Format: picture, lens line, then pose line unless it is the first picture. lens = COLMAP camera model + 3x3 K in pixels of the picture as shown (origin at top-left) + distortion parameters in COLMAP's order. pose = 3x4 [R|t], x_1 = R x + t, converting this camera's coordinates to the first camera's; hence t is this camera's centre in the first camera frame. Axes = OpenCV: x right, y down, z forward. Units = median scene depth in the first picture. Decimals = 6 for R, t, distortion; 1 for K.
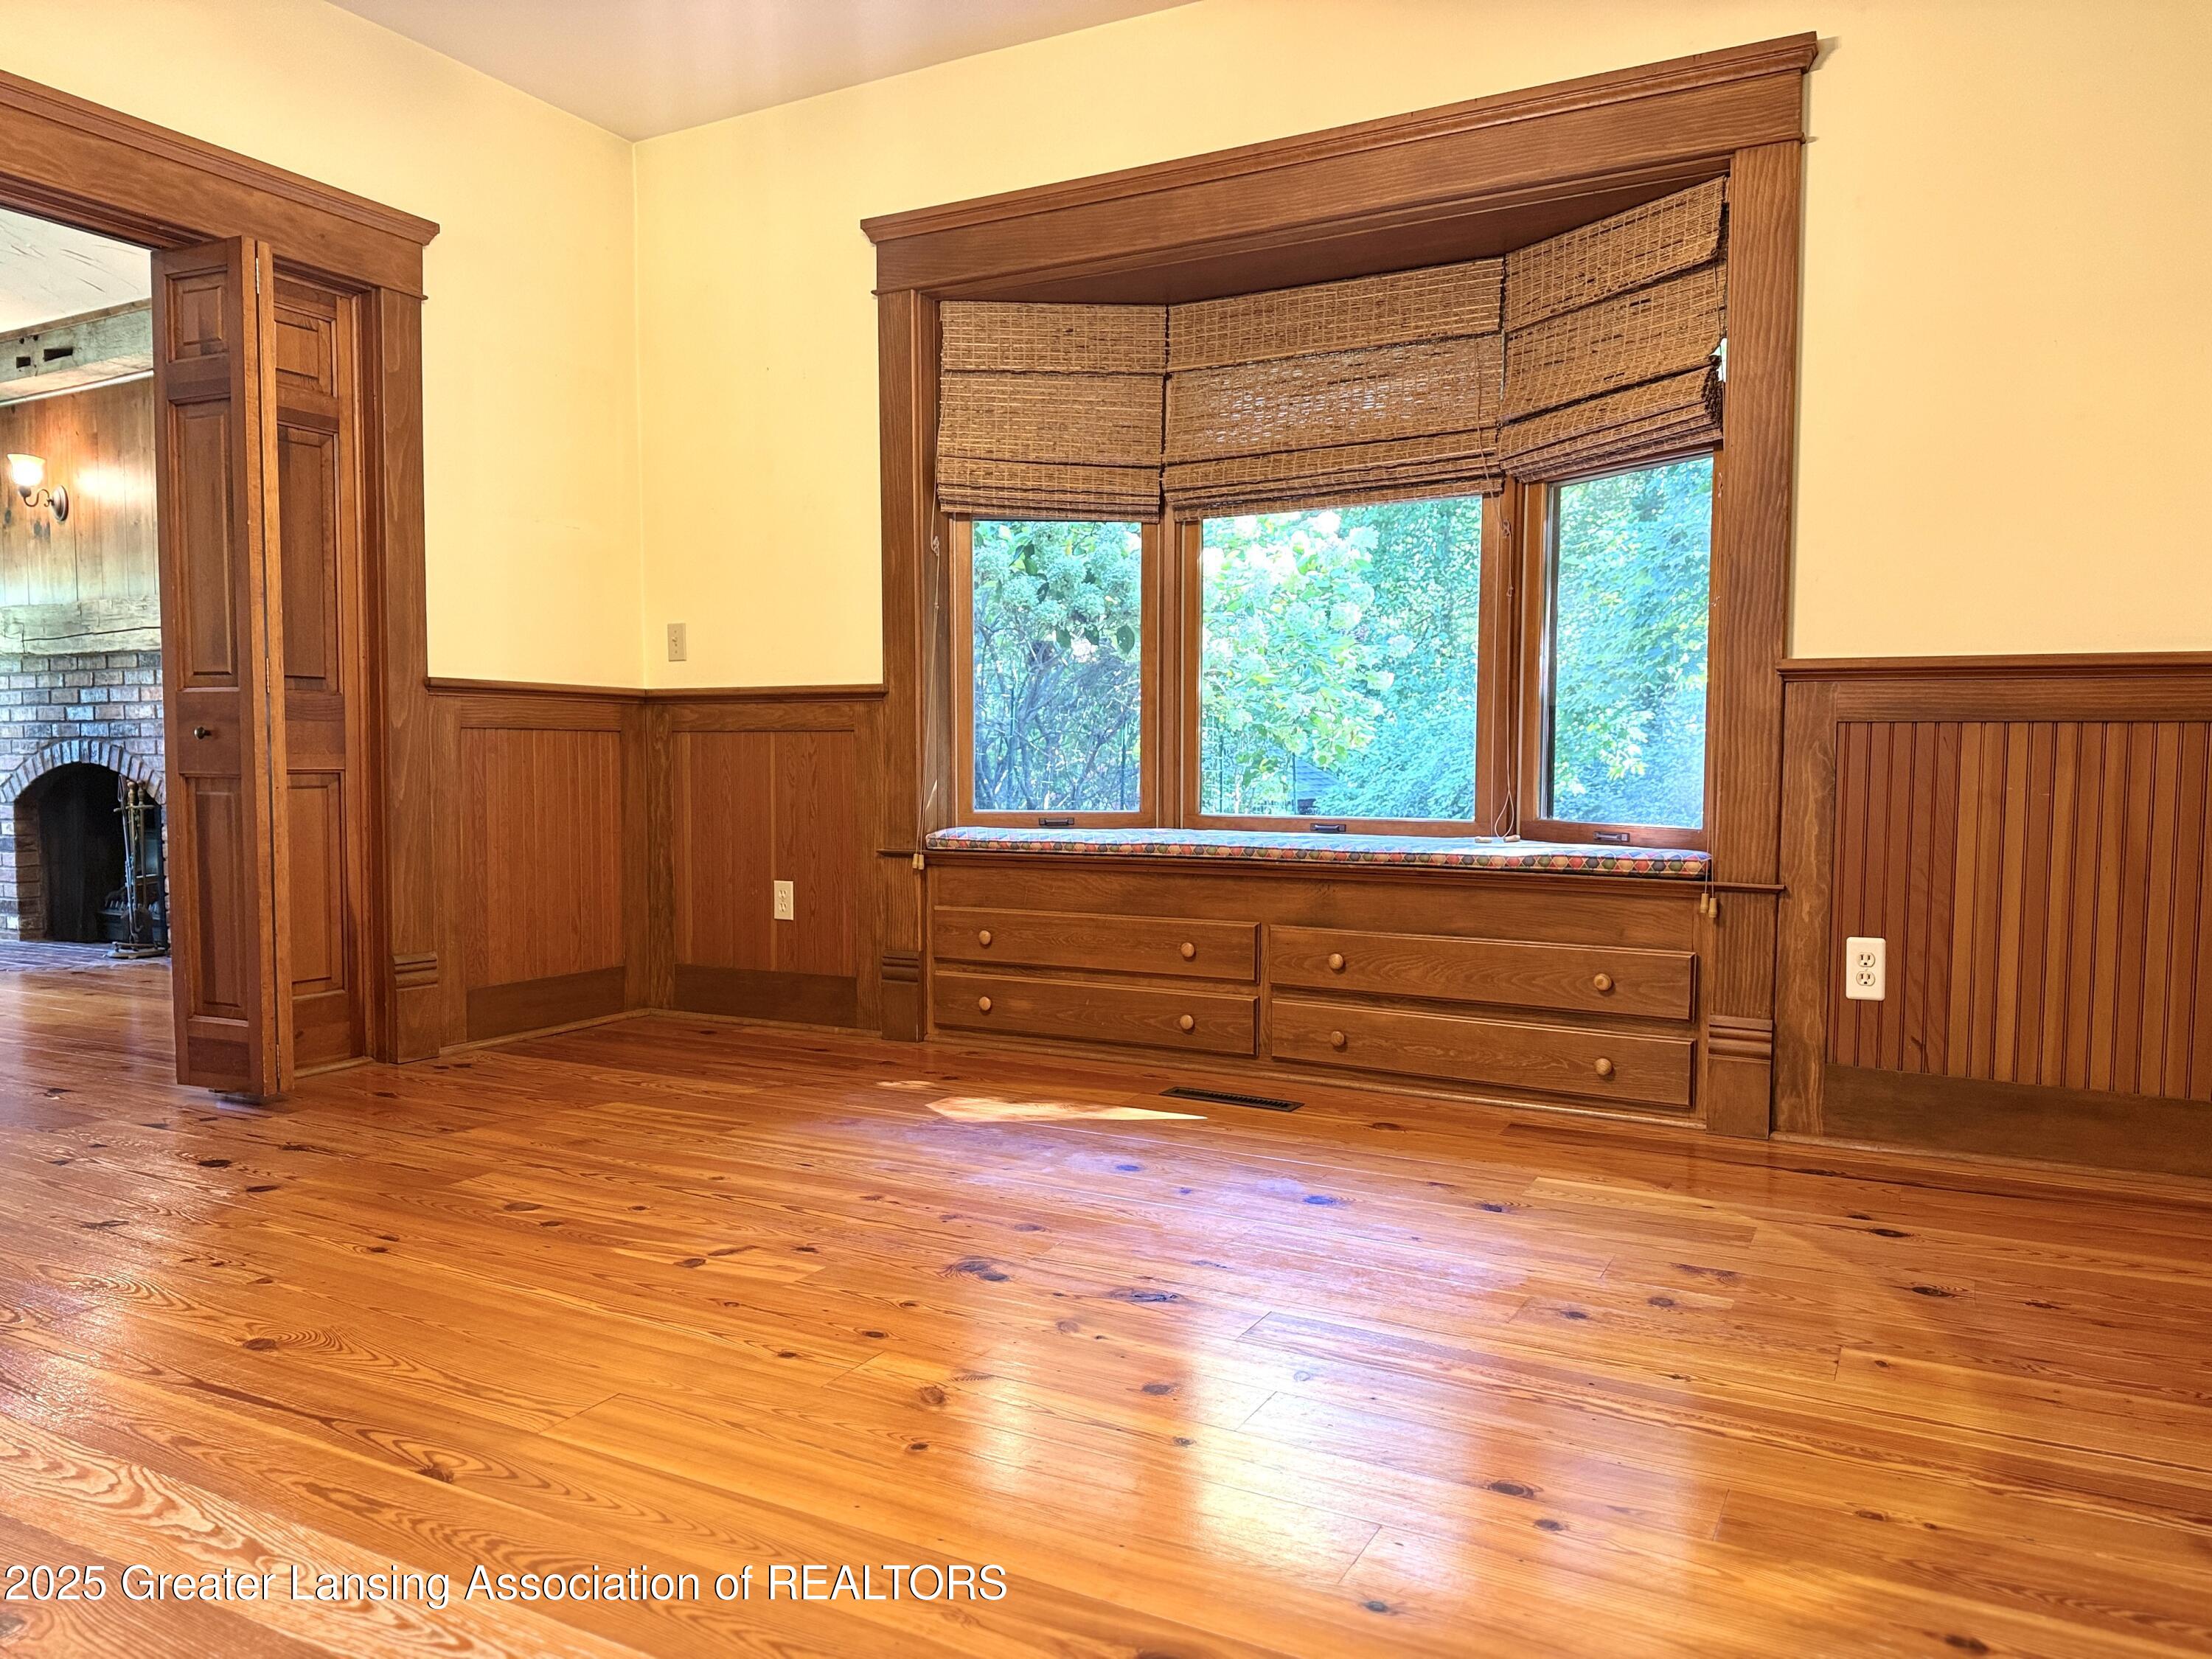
lens RADIAL K [[1554.6, 0, 1098.7], [0, 1554.6, 832.0], [0, 0, 1]] dist [0.115616, -0.141808]
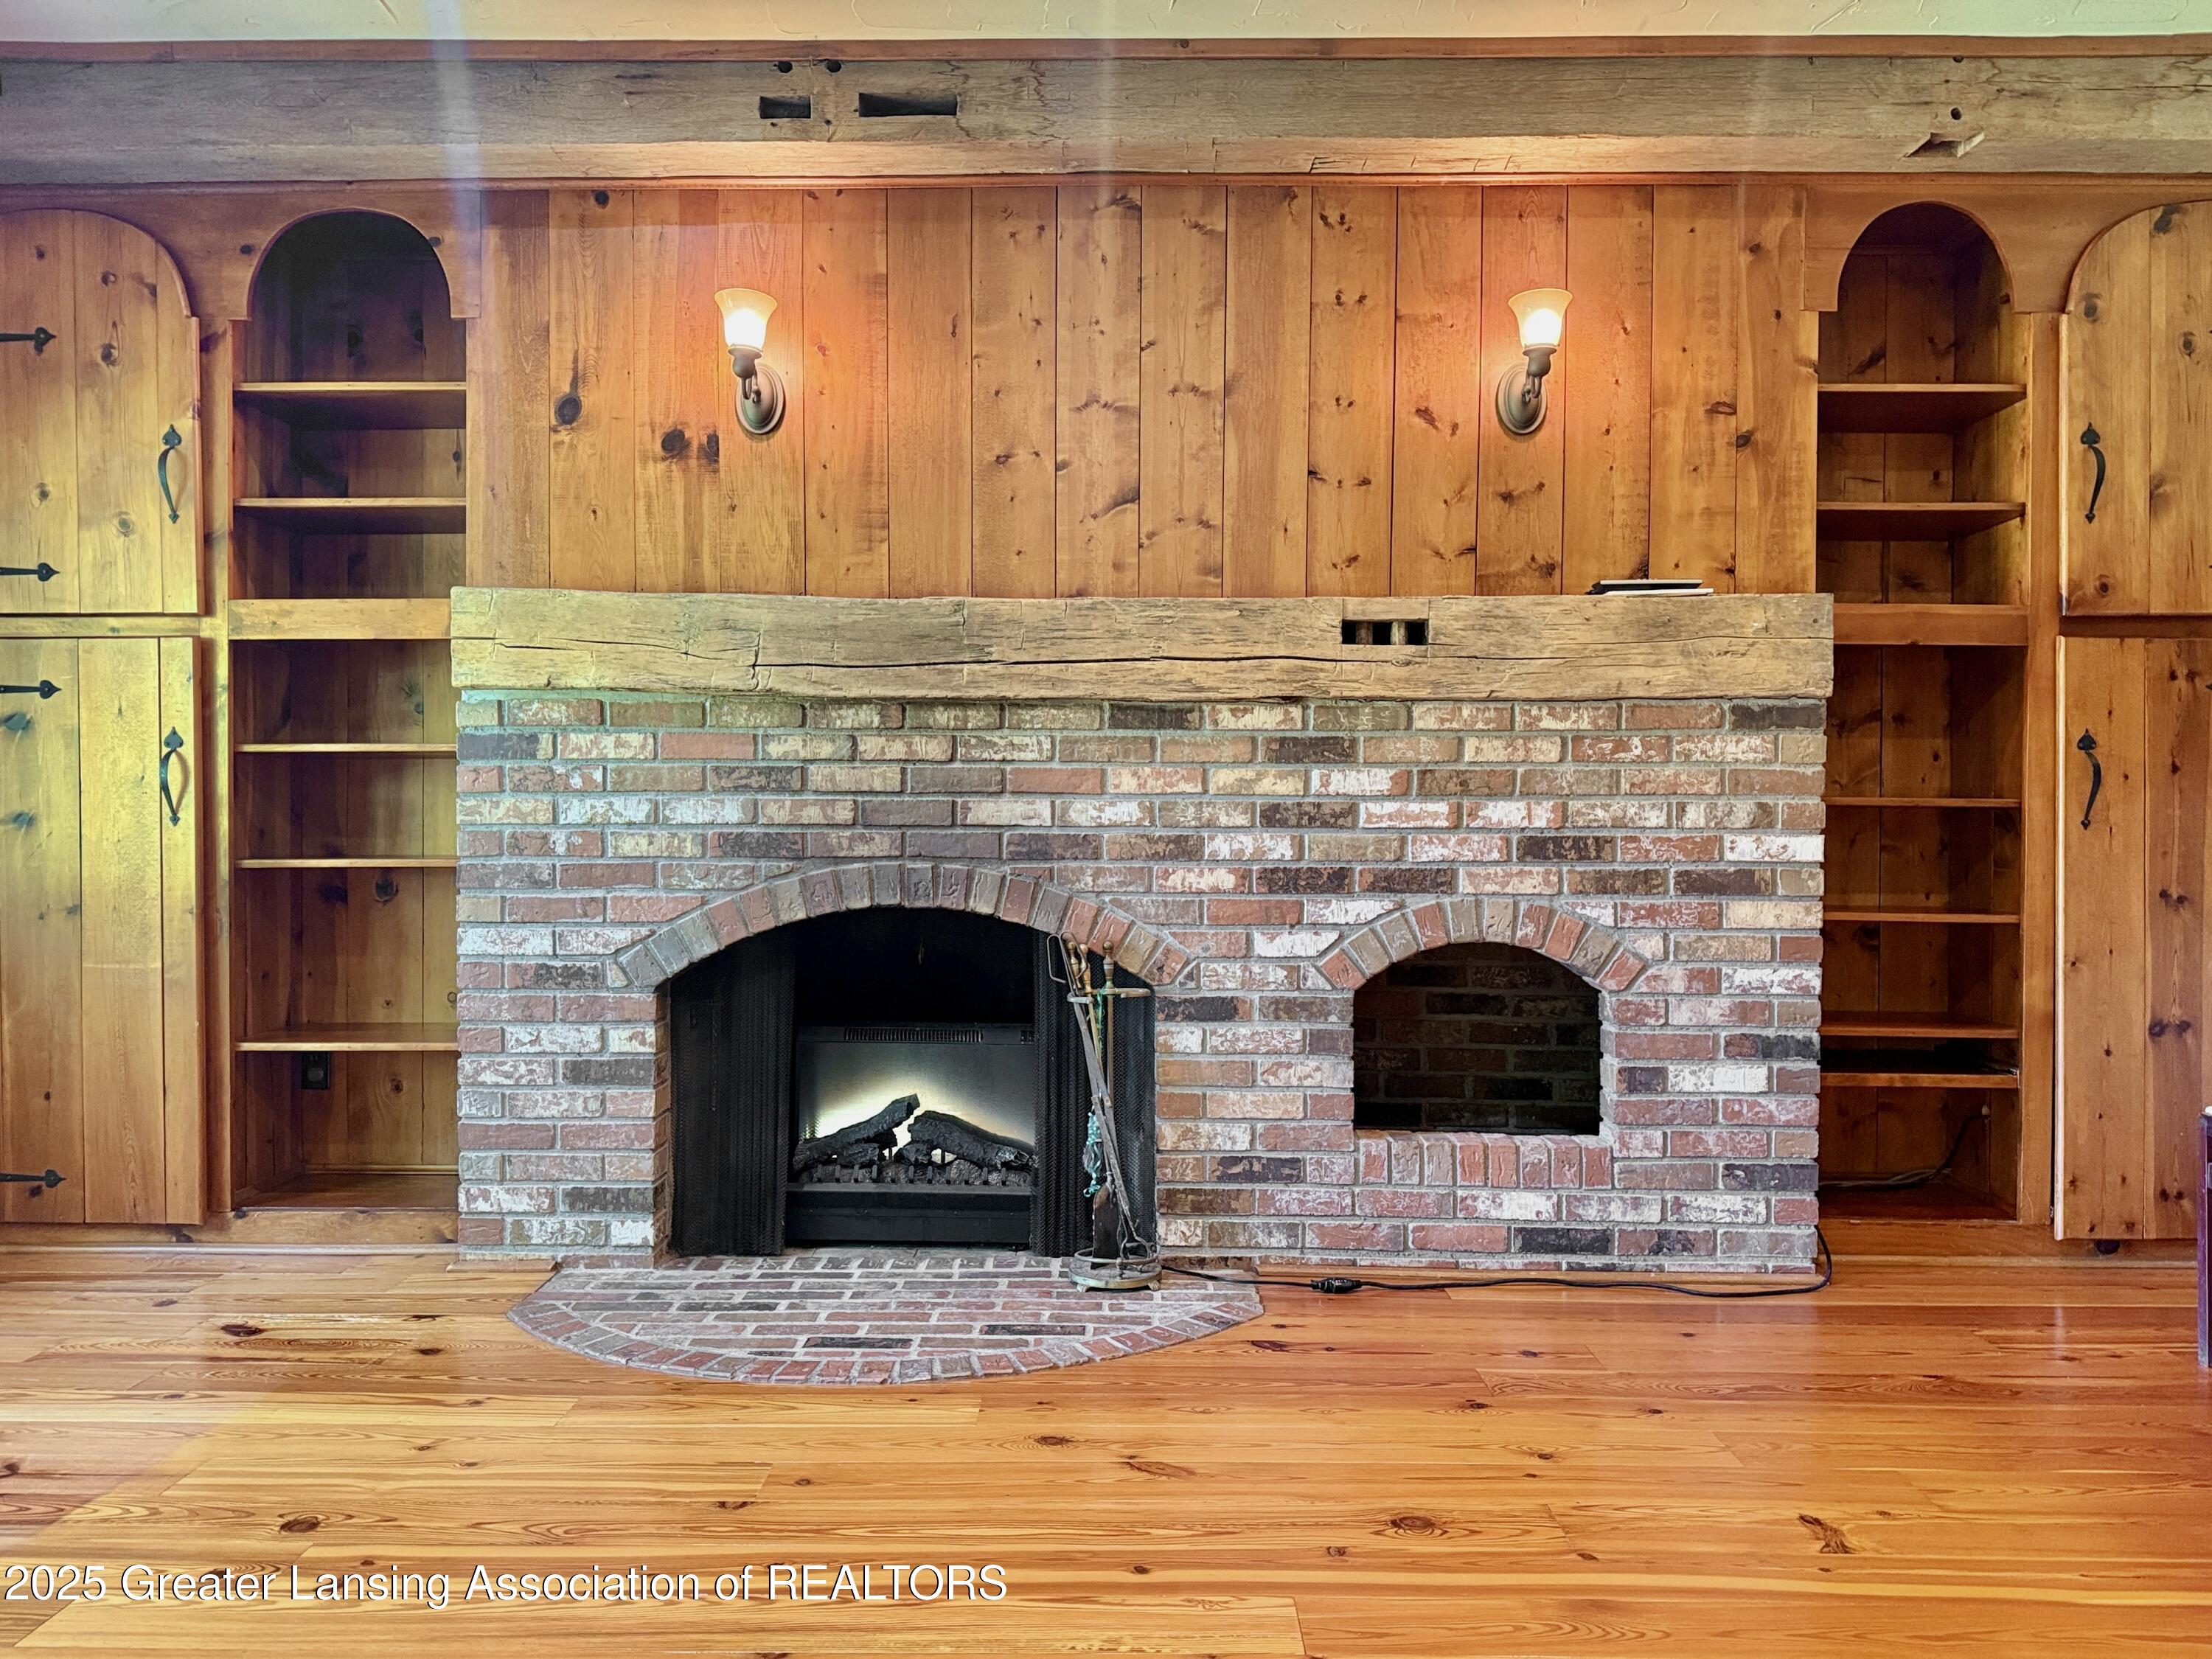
lens RADIAL K [[1554.6, 0, 1098.7], [0, 1554.6, 832.0], [0, 0, 1]] dist [0.115616, -0.141808]
pose [[0.885624, -0.001512, 0.464400, -1.329680], [0.018081, 0.999349, -0.031226, -0.082695], [-0.464050, 0.036051, 0.885075, 0.845534]]
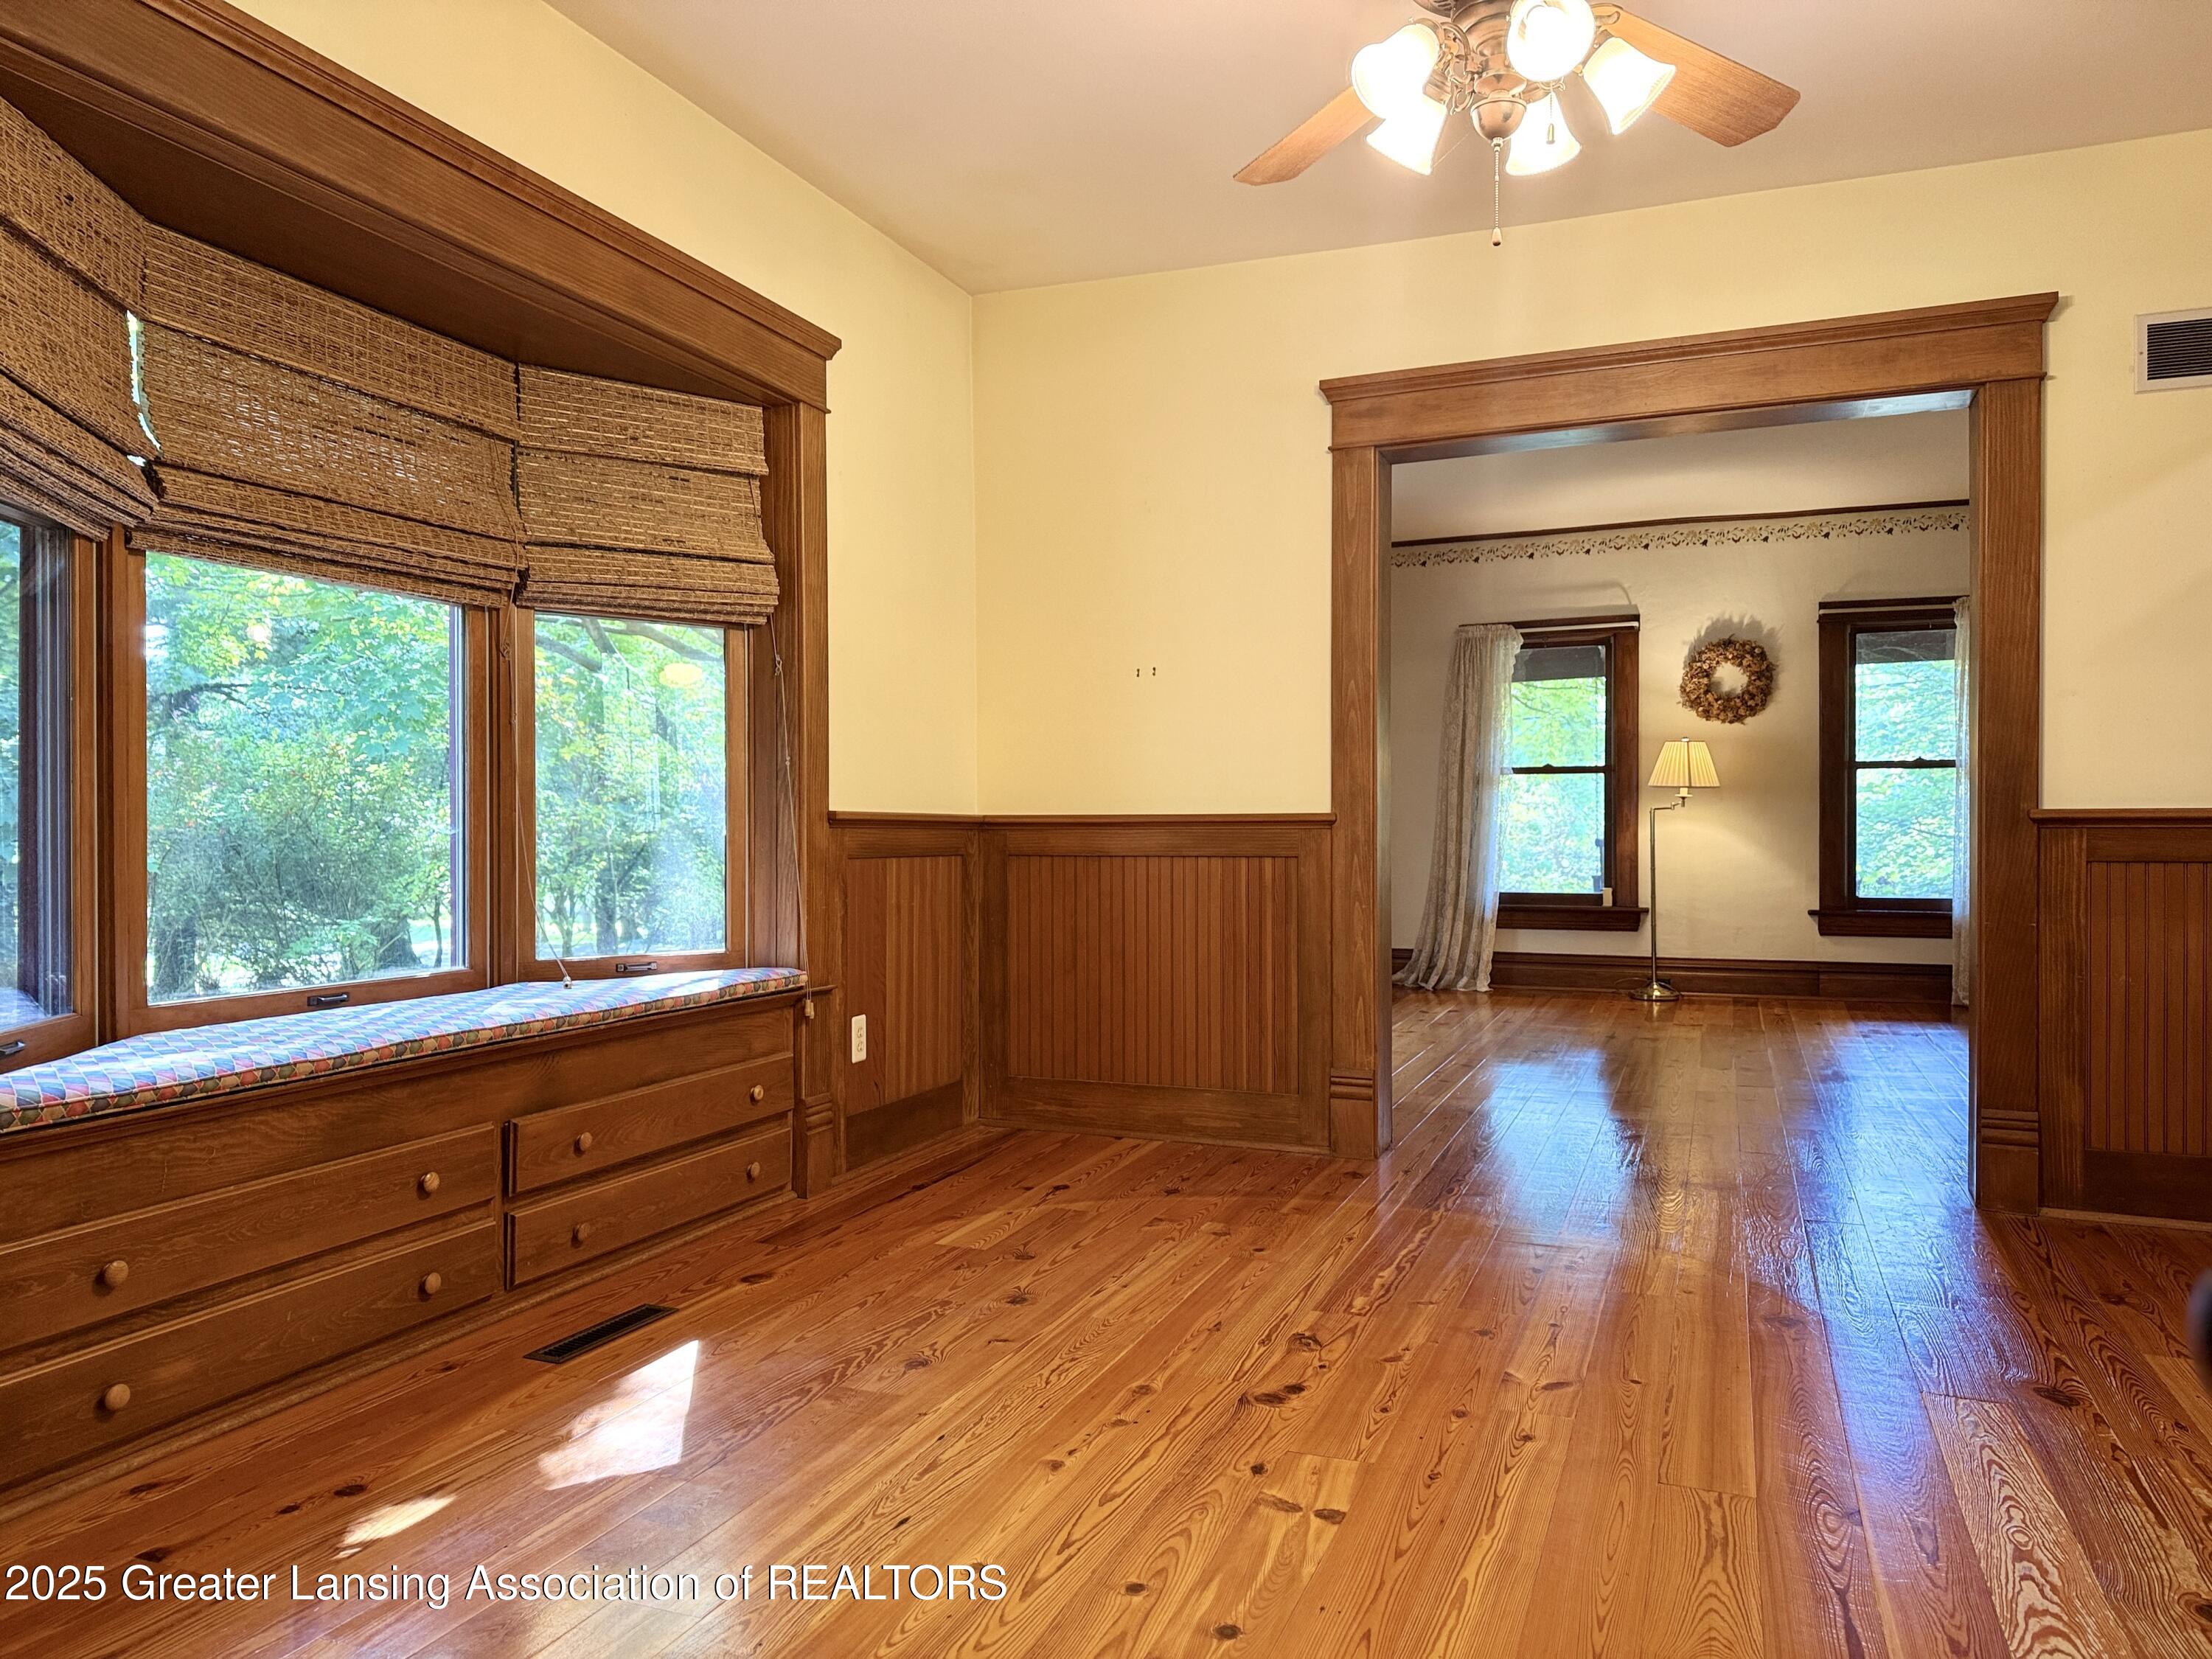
lens RADIAL K [[1554.1, 0, 1106.0], [0, 1554.1, 829.5], [0, 0, 1]] dist [0.039228, -0.058755]
pose [[-0.128698, -0.003984, 0.991676, -0.689380], [0.055665, 0.998386, 0.011235, -0.076702], [-0.990120, 0.056647, -0.128268, 0.761973]]
